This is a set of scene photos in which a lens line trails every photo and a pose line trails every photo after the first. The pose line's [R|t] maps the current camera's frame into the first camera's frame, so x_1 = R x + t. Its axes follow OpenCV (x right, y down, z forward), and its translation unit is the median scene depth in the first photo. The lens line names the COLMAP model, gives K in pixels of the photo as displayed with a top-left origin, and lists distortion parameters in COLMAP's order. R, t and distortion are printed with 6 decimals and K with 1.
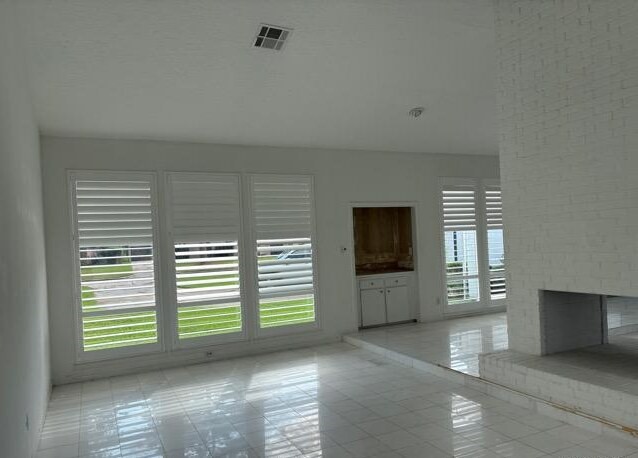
lens RADIAL K [[480.4, 0, 320.0], [0, 480.4, 243.5], [0, 0, 1]] dist [0.053598, -0.062215]
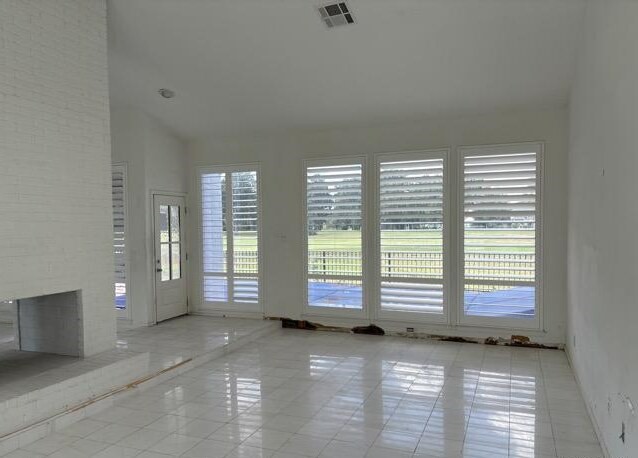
lens RADIAL K [[477.9, 0, 318.6], [0, 477.9, 254.8], [0, 0, 1]] dist [0.054391, -0.053869]
pose [[-0.670466, 0.010914, 0.741860, -0.599843], [0.044450, 0.998687, 0.025481, 0.020339], [-0.740607, 0.050060, -0.670071, 1.331349]]
